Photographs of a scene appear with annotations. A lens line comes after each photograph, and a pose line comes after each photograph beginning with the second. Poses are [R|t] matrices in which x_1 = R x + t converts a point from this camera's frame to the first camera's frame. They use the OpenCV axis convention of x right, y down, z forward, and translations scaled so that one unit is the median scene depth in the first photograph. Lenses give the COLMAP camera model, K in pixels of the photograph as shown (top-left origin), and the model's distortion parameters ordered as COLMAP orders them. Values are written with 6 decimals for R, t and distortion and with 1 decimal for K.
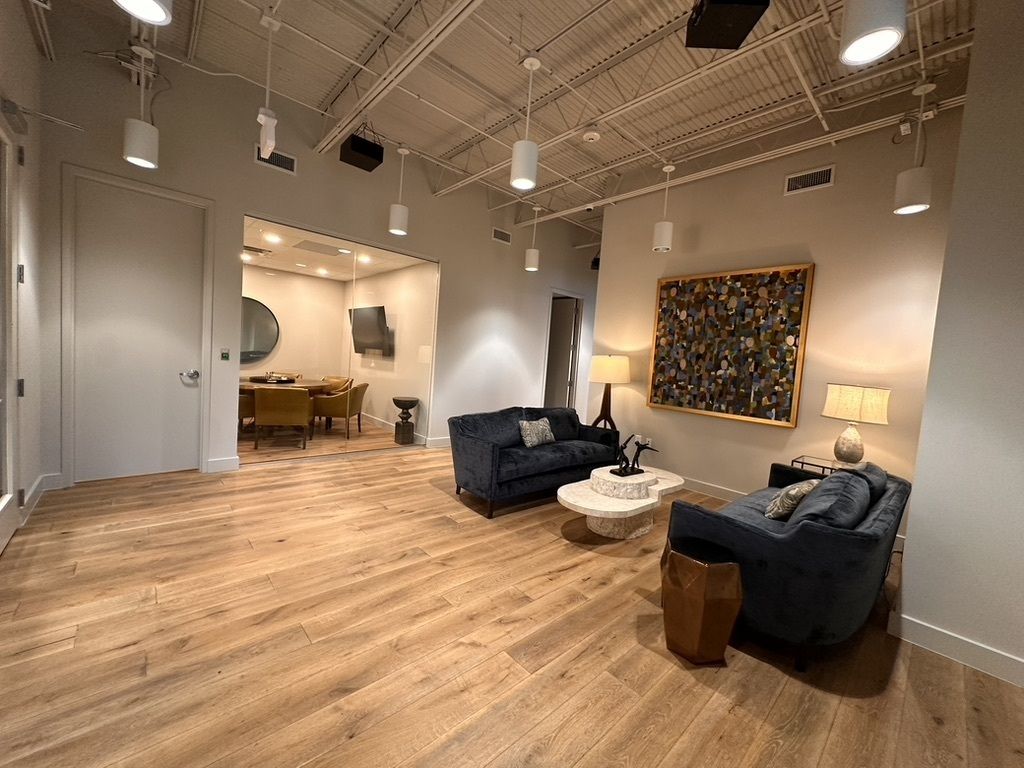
lens RADIAL K [[407.3, 0, 510.8], [0, 407.3, 385.5], [0, 0, 1]] dist [-0.000541, -0.000039]
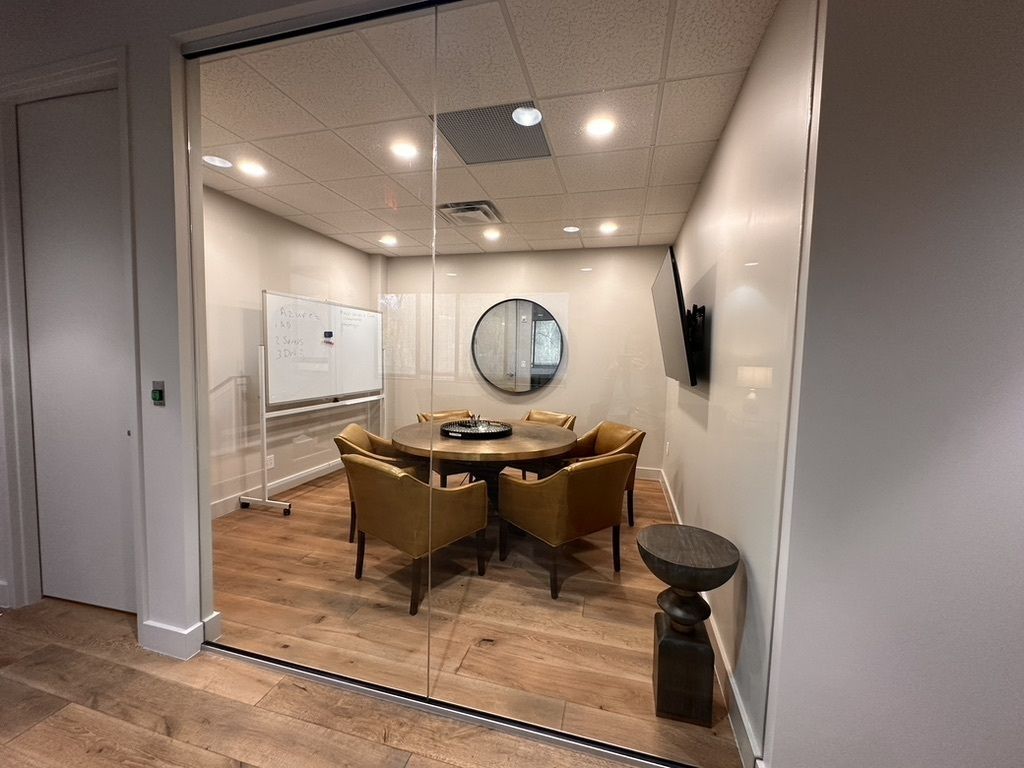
lens RADIAL K [[407.3, 0, 511.6], [0, 407.3, 383.1], [0, 0, 1]] dist [-0.000541, -0.000039]
pose [[0.530372, -0.001606, -0.847764, -0.151606], [-0.039844, 0.998846, -0.026819, -0.115491], [0.846829, 0.048002, 0.529695, 1.343637]]
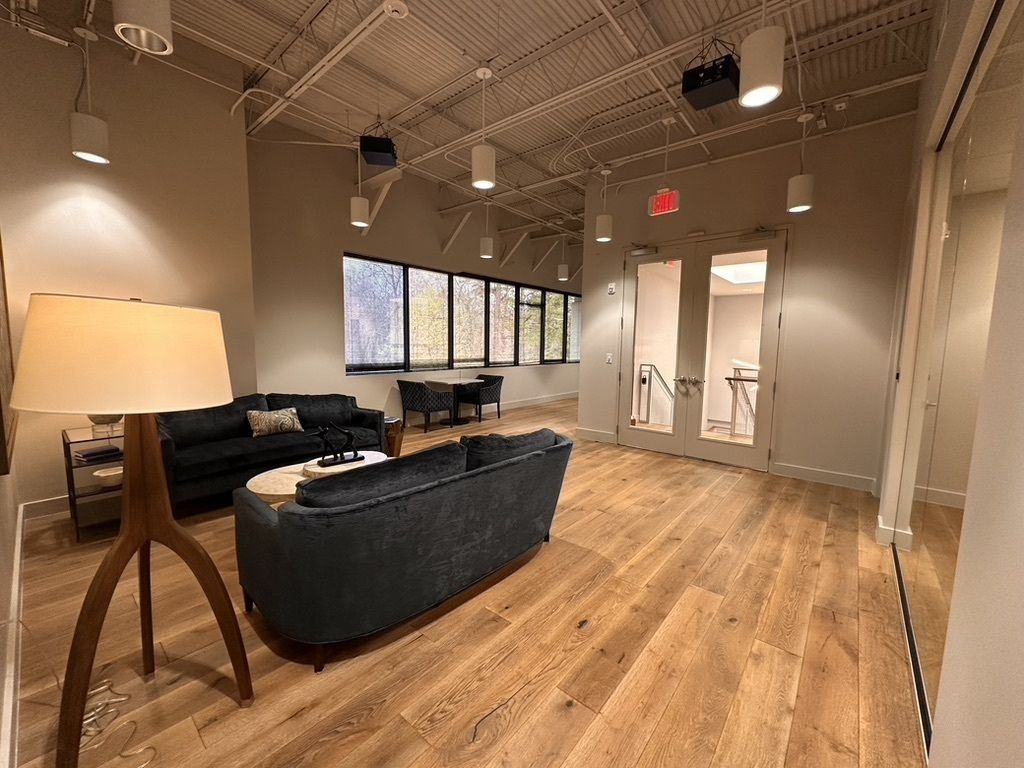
lens RADIAL K [[407.3, 0, 512.0], [0, 407.3, 383.3], [0, 0, 1]] dist [-0.000541, -0.000039]
pose [[-0.988928, -0.073996, -0.128635, 0.052300], [-0.093530, 0.983769, 0.153139, -0.132857], [0.115215, 0.163474, -0.979797, 1.982059]]
